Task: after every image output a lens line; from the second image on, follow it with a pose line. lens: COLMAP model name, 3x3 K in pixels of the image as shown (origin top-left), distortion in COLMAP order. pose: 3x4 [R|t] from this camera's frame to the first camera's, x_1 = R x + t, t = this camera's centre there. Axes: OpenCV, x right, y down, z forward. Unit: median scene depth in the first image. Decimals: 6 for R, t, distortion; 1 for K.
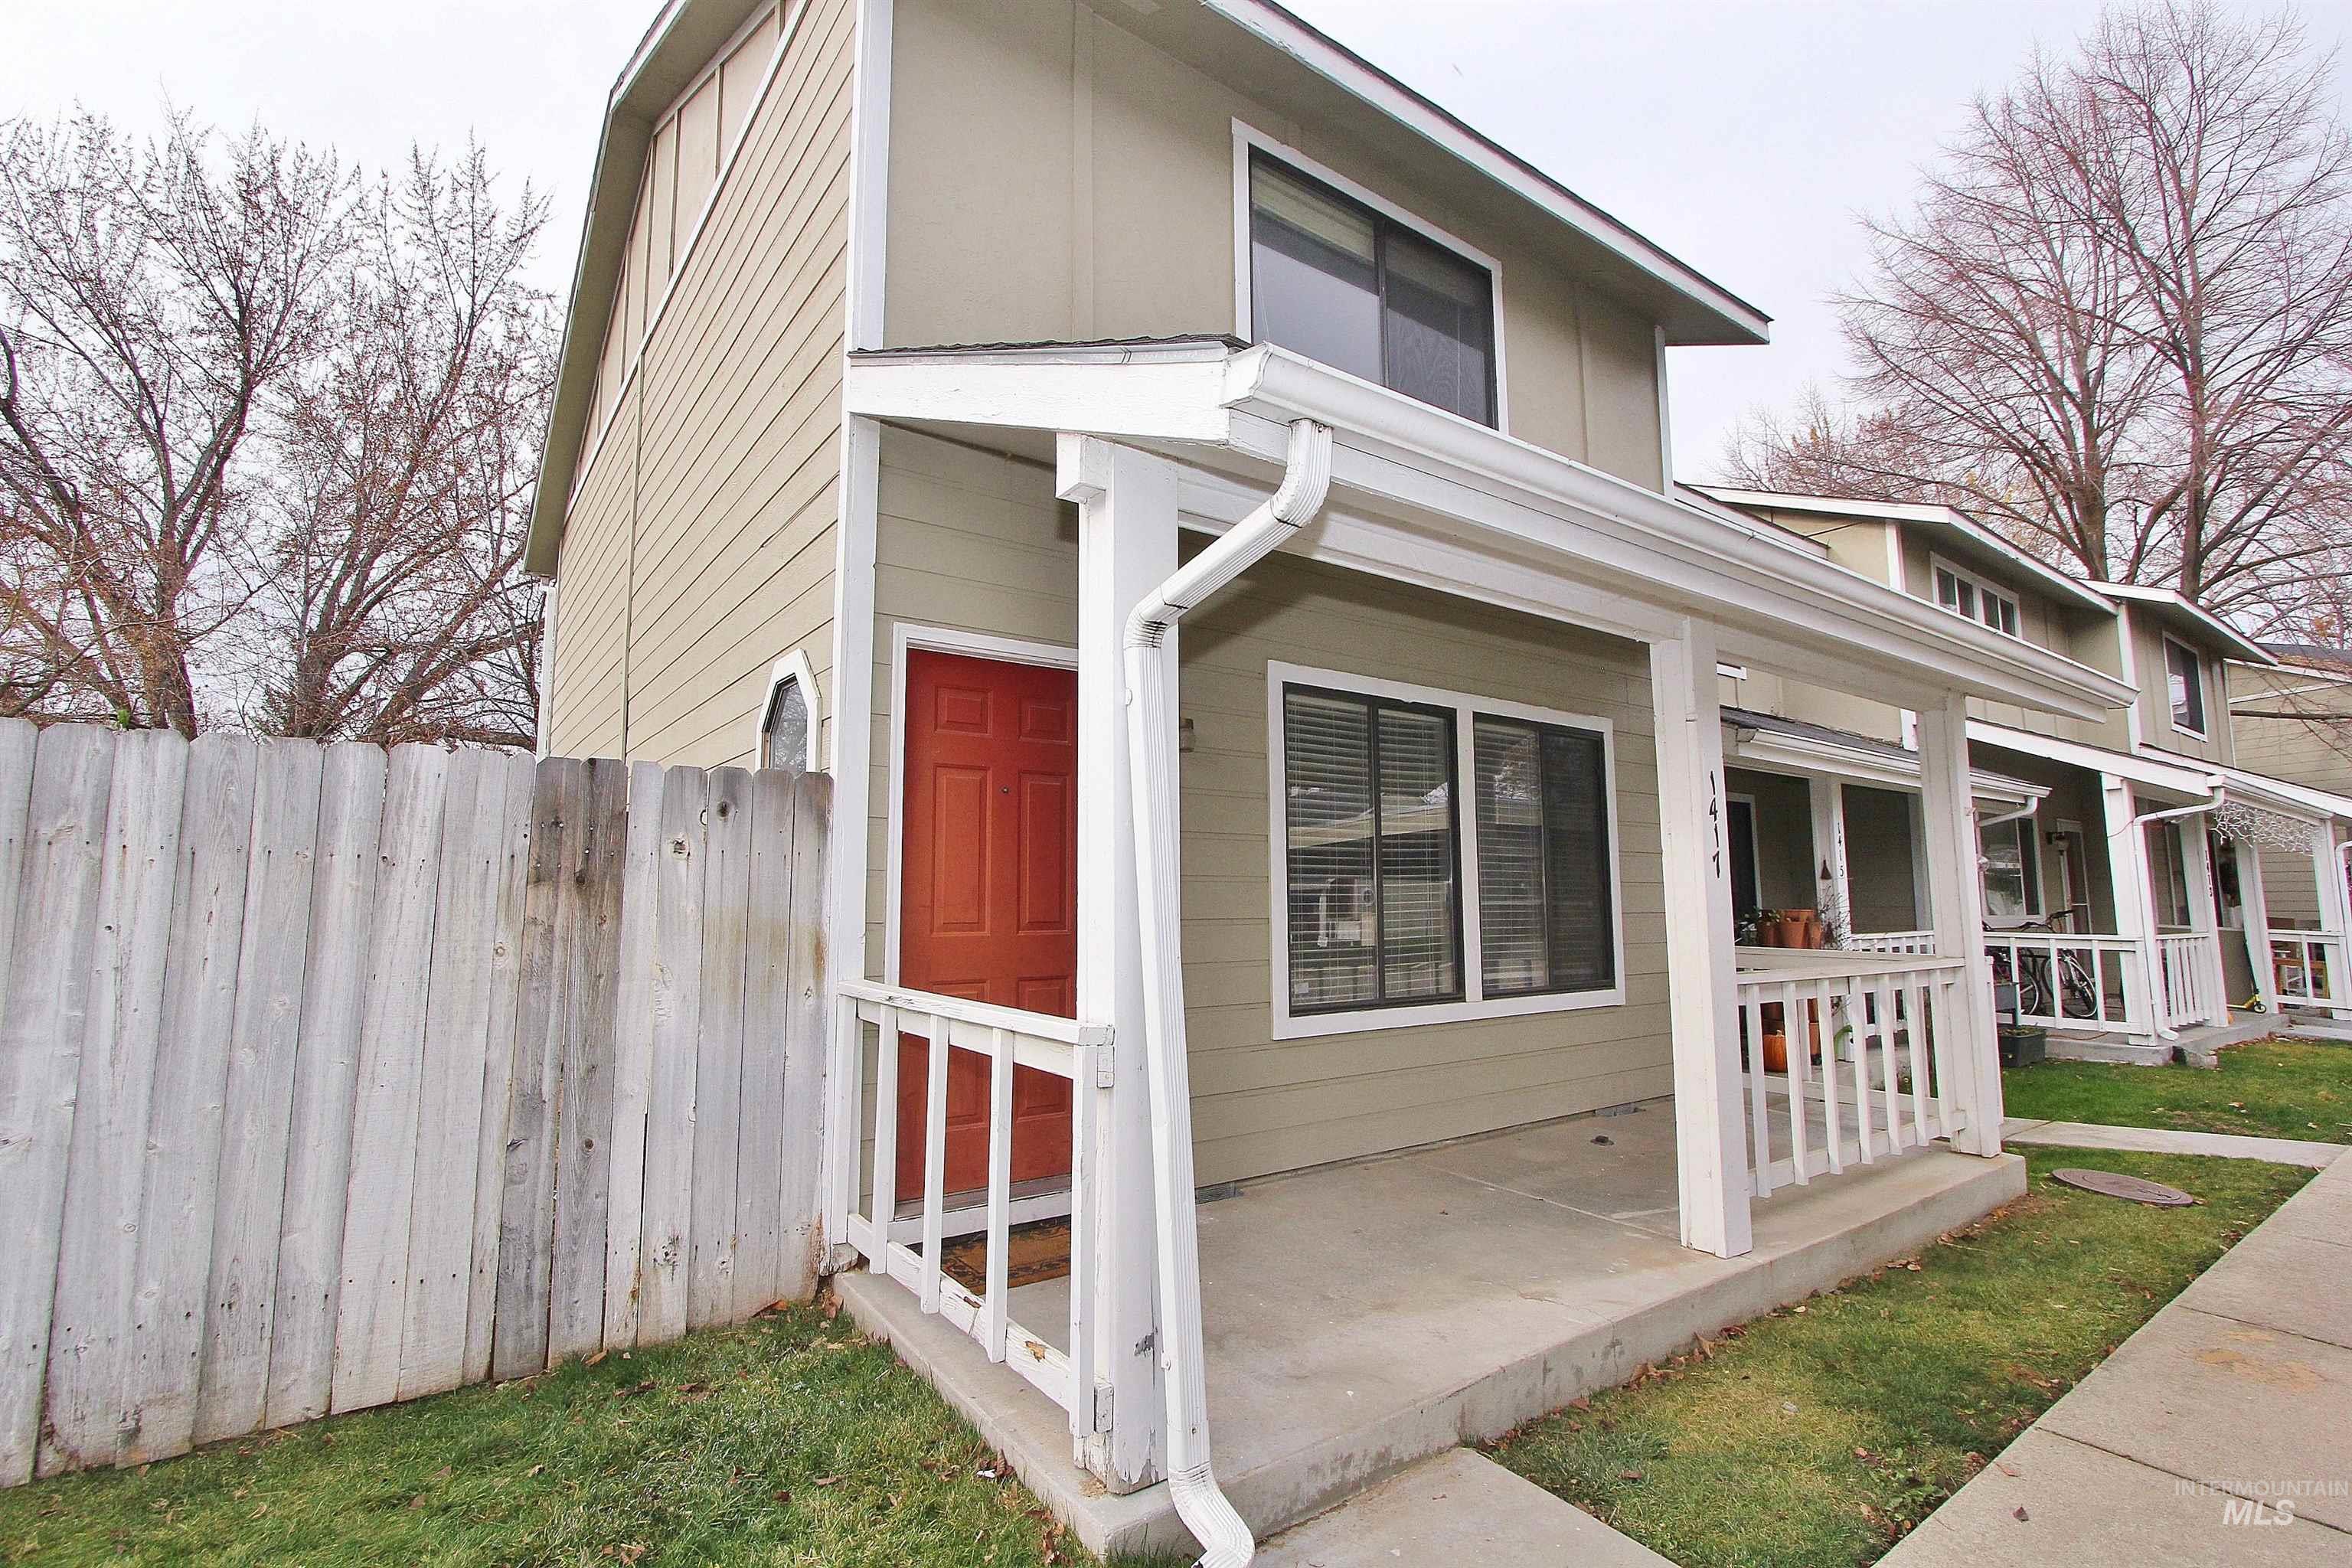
lens RADIAL K [[1078.3, 0, 1166.9], [0, 1078.3, 789.8], [0, 0, 1]] dist [-0.017737, 0.002558]
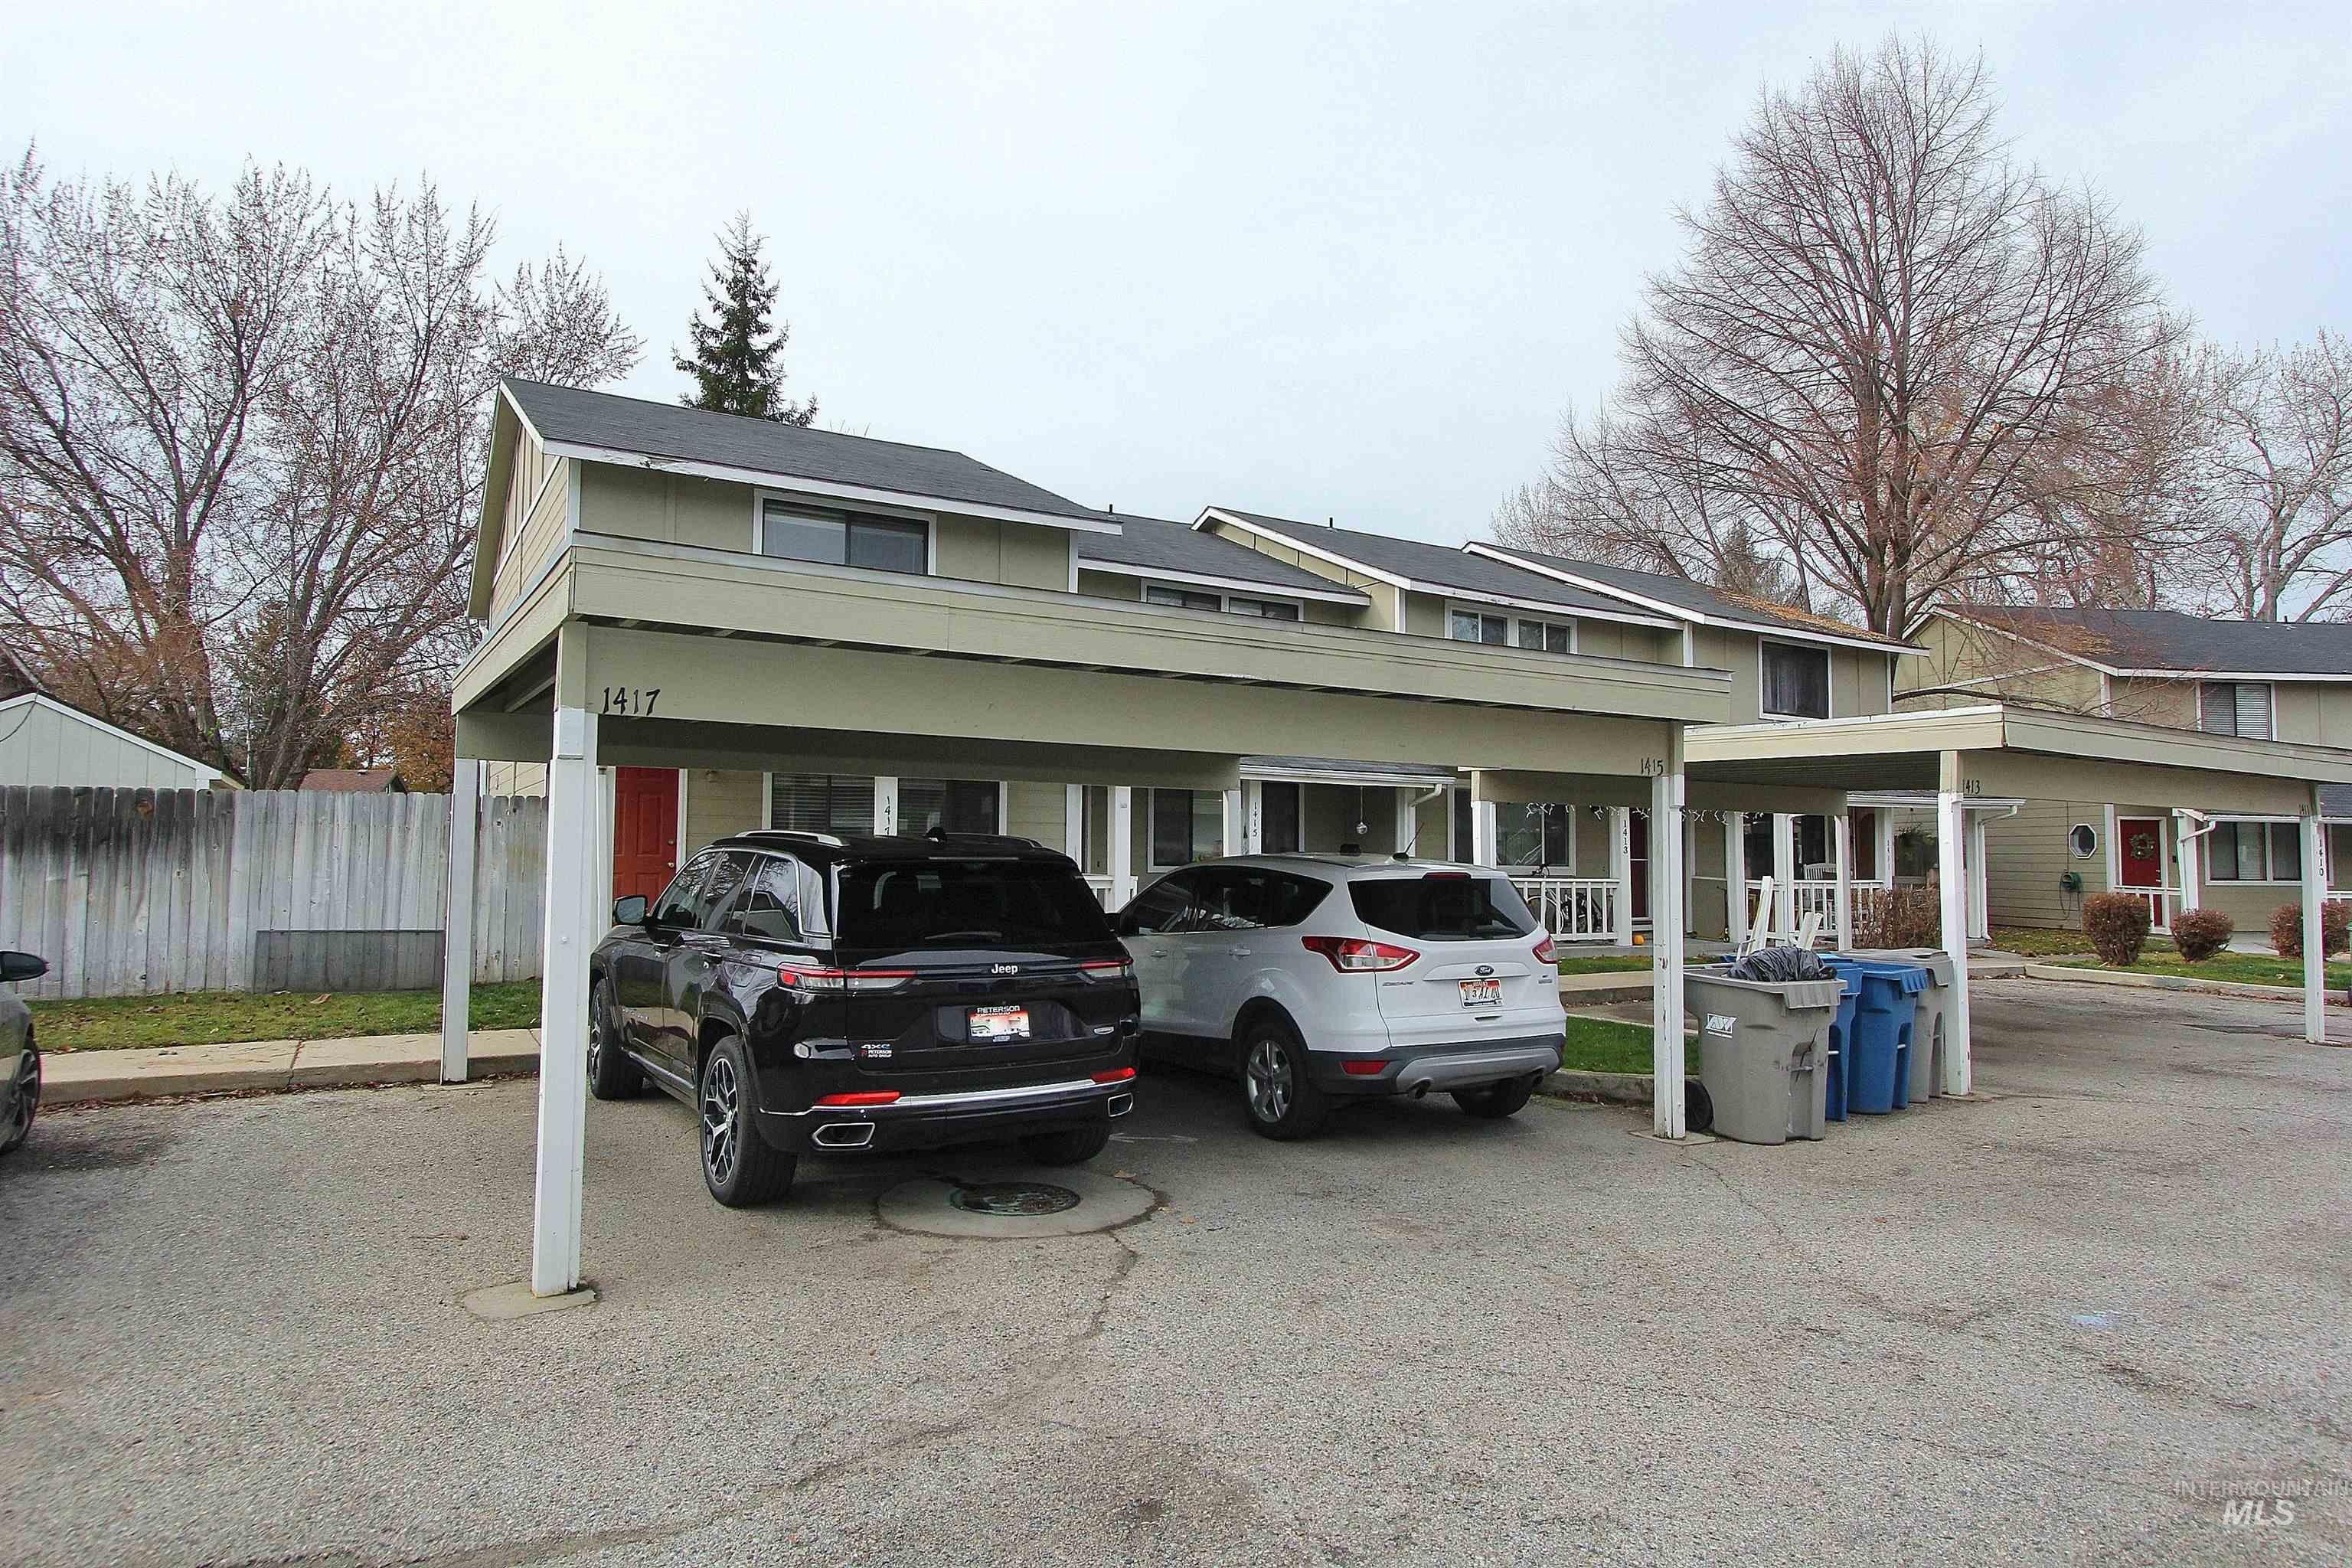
lens RADIAL K [[1359.8, 0, 1181.0], [0, 1359.8, 771.0], [0, 0, 1]] dist [-0.008435, -0.000535]
pose [[0.996929, 0.003781, -0.078223, 0.280850], [-0.000410, 0.999072, 0.043068, -0.041394], [0.078313, -0.042904, 0.996005, -0.422647]]
